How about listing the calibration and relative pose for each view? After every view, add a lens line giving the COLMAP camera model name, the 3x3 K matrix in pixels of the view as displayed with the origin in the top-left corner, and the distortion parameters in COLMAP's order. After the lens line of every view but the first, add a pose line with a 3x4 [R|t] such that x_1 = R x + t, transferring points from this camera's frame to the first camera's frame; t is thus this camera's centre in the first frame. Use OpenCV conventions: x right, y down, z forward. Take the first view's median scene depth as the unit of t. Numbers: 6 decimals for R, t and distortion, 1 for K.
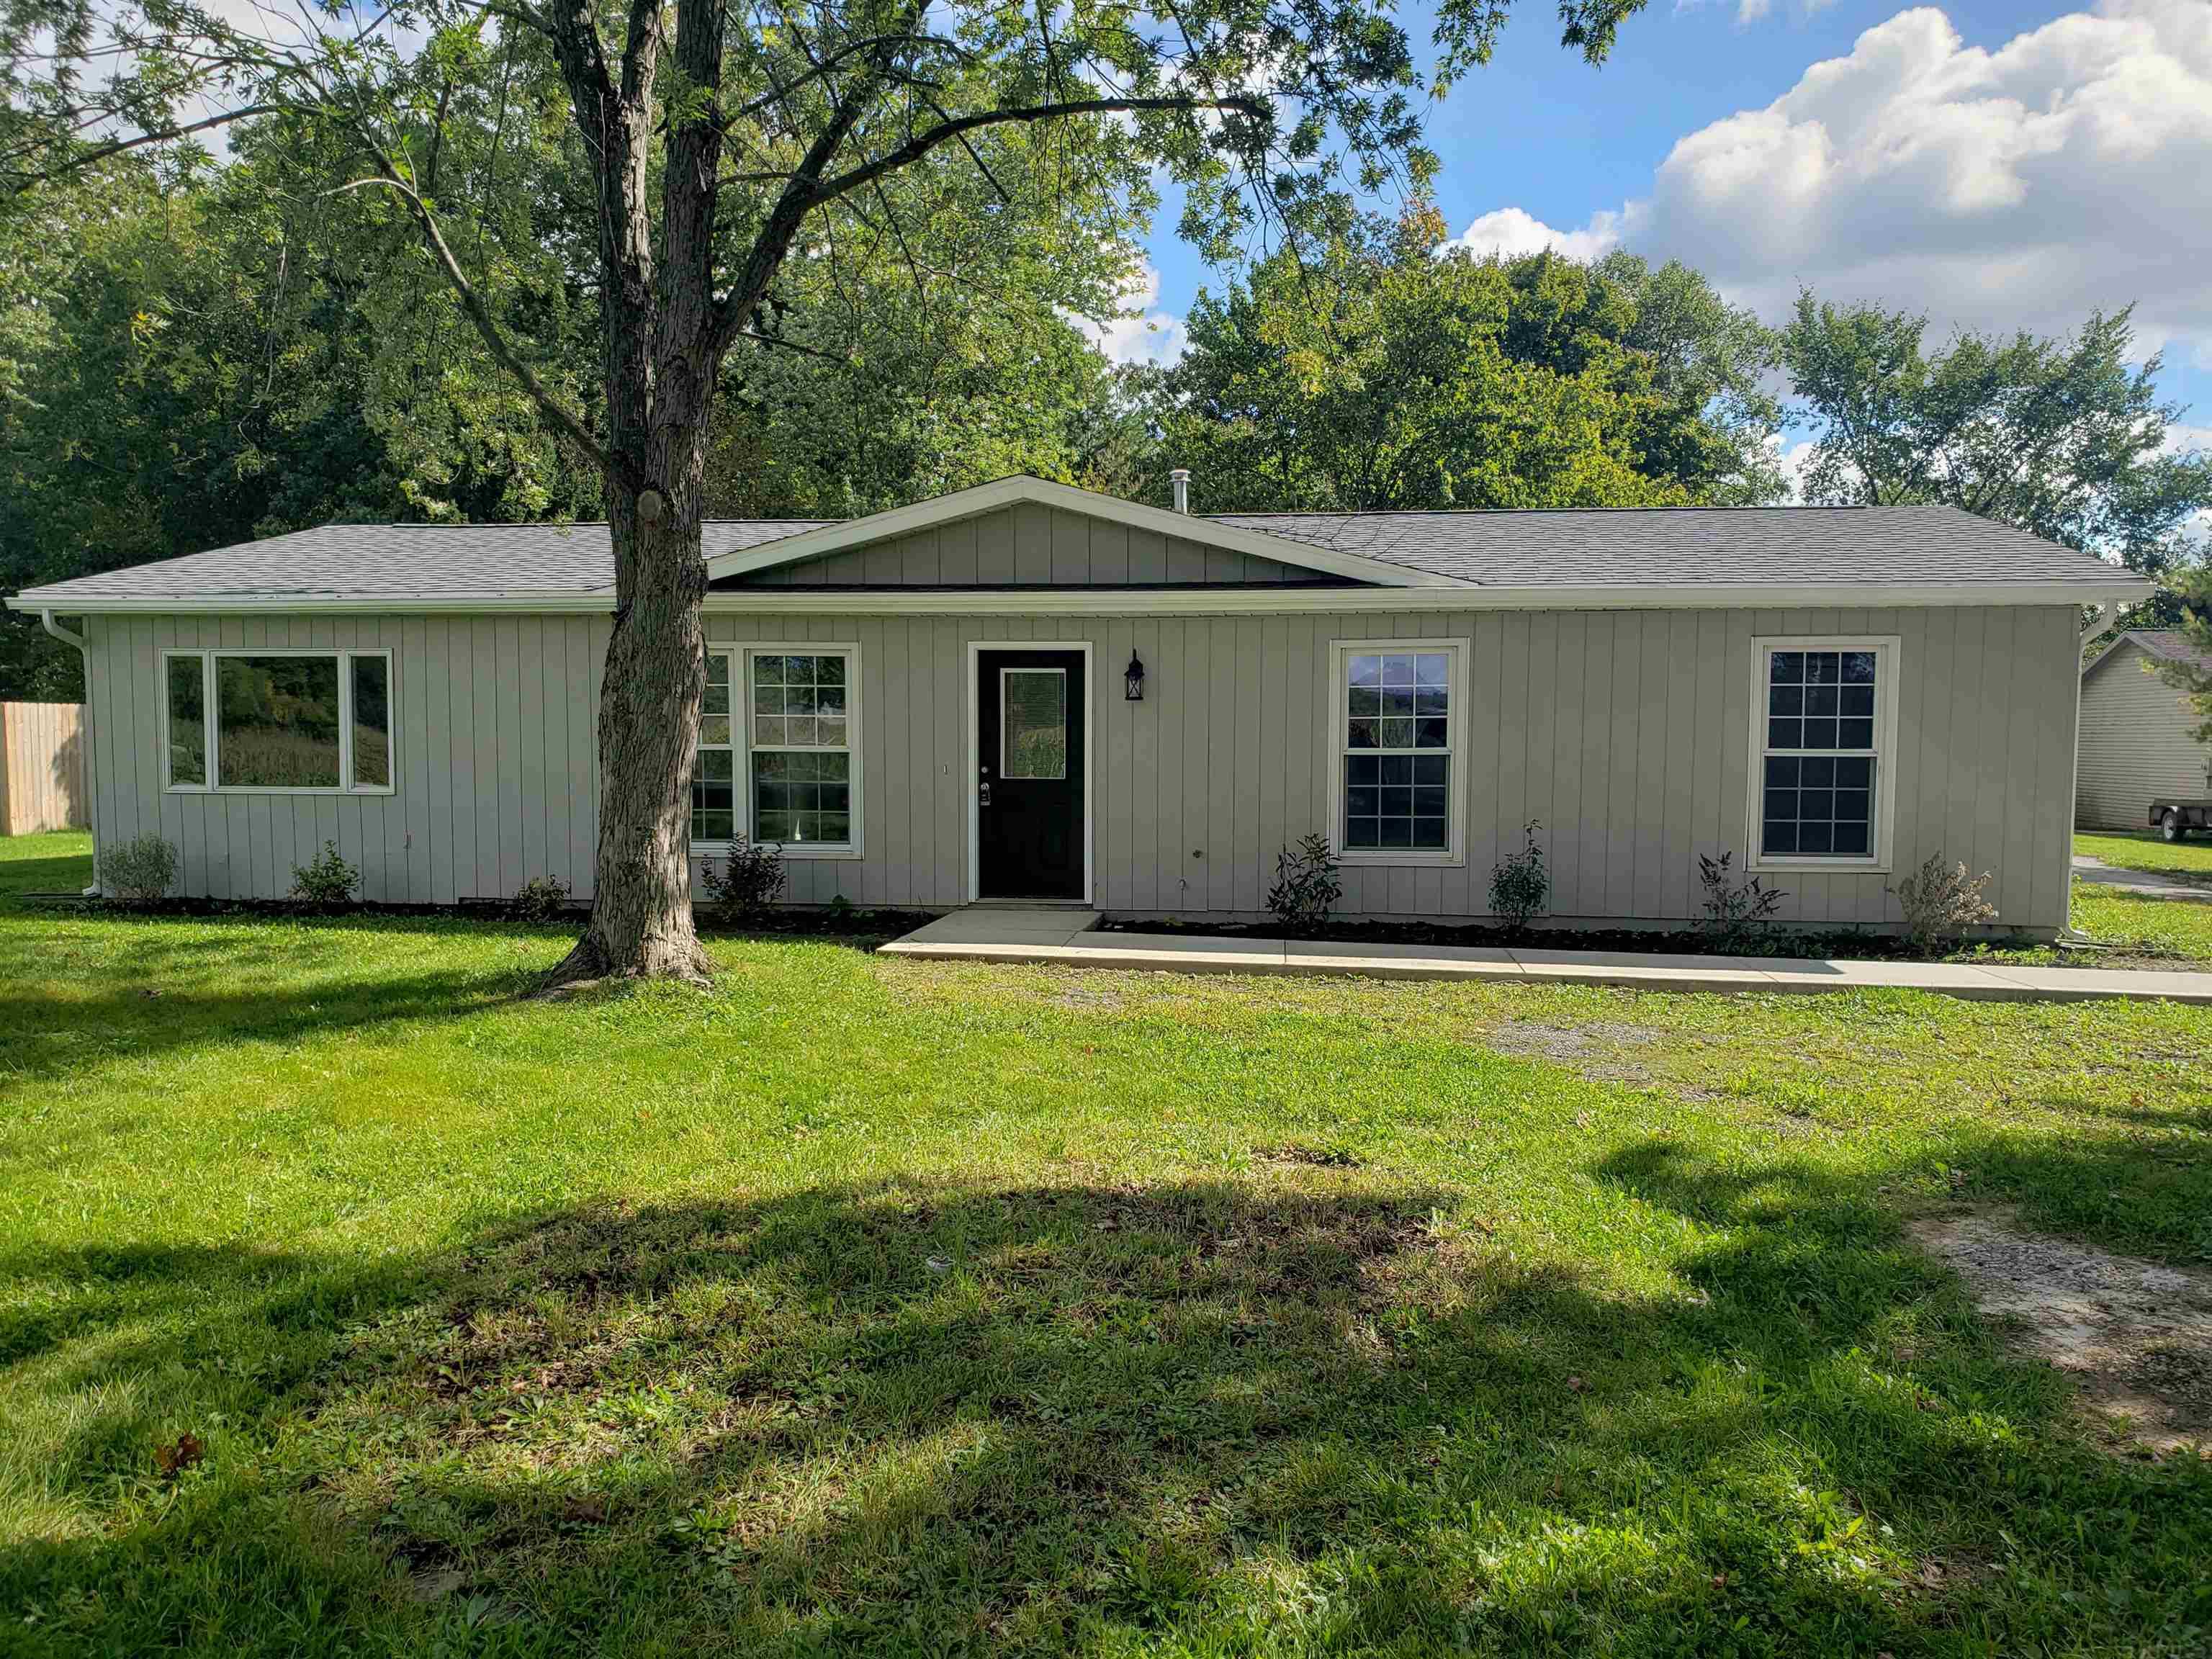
lens RADIAL K [[1721.6, 0, 1122.4], [0, 1721.6, 838.5], [0, 0, 1]] dist [0.033260, -0.012240]
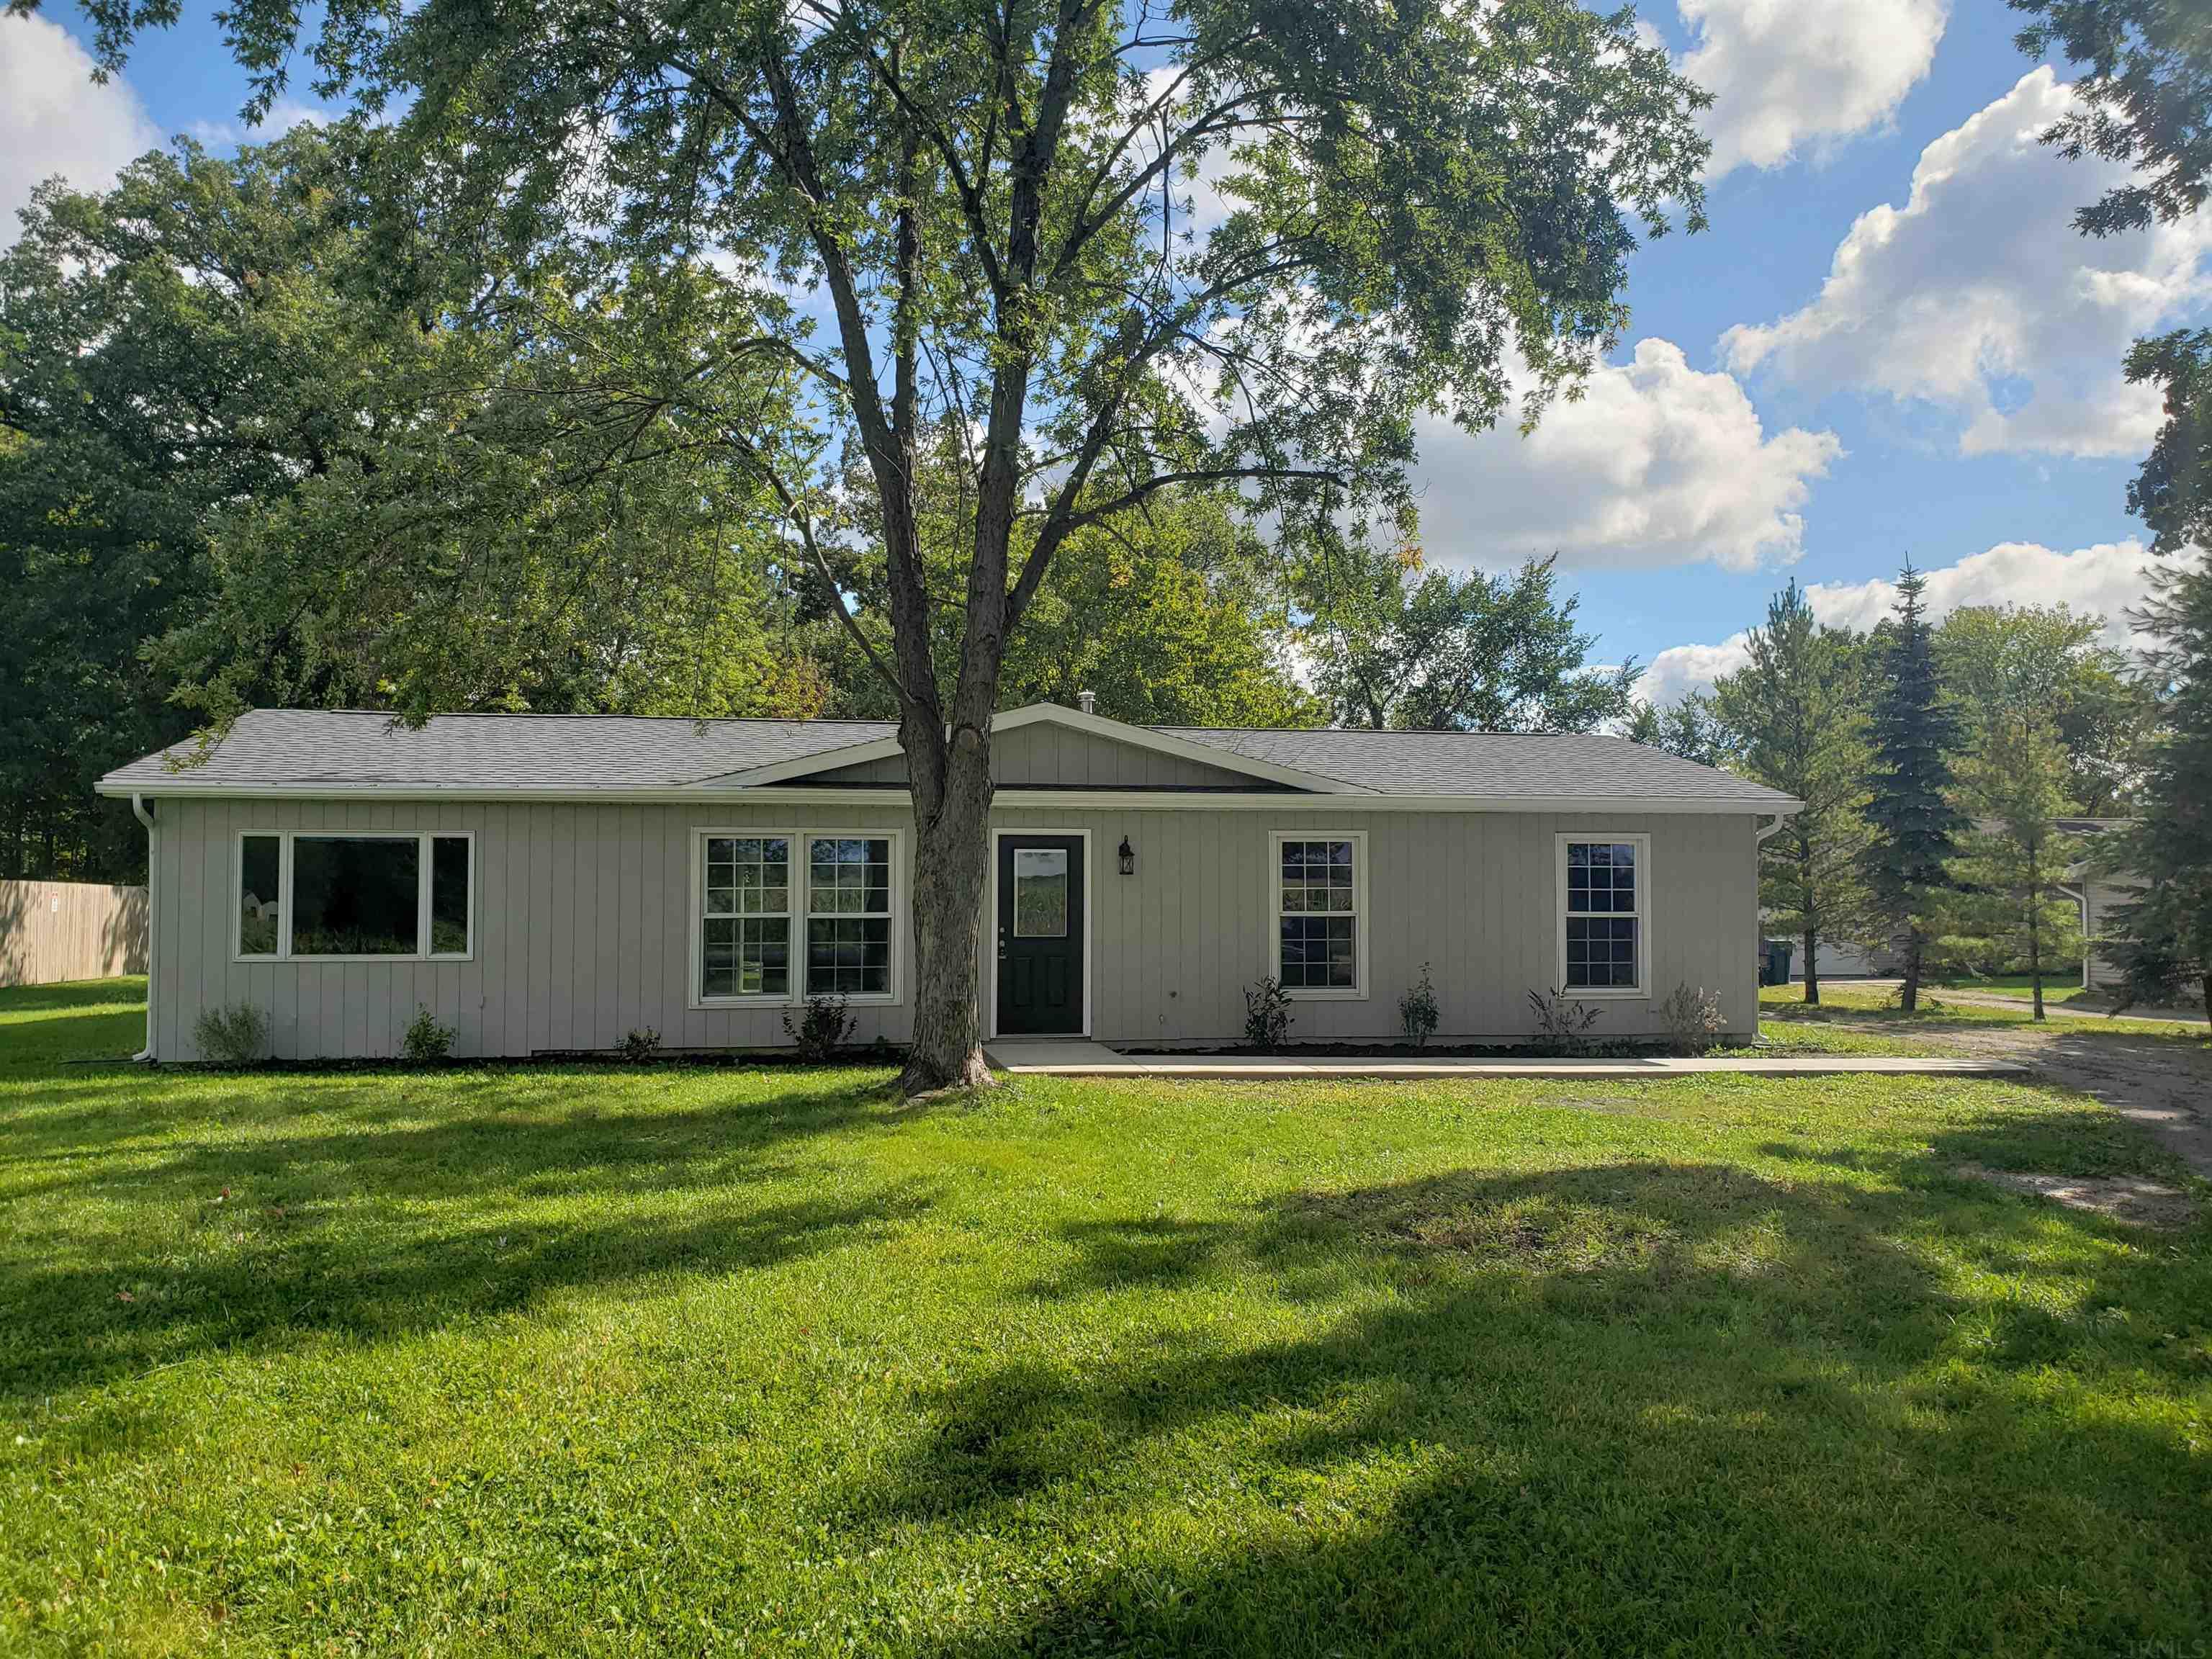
lens RADIAL K [[1721.6, 0, 1086.4], [0, 1721.6, 828.6], [0, 0, 1]] dist [0.033260, -0.012240]
pose [[0.955038, 0.008407, 0.296363, -0.385143], [0.021501, 0.995002, -0.097512, 0.008693], [-0.295701, 0.099499, 0.950085, -0.206653]]
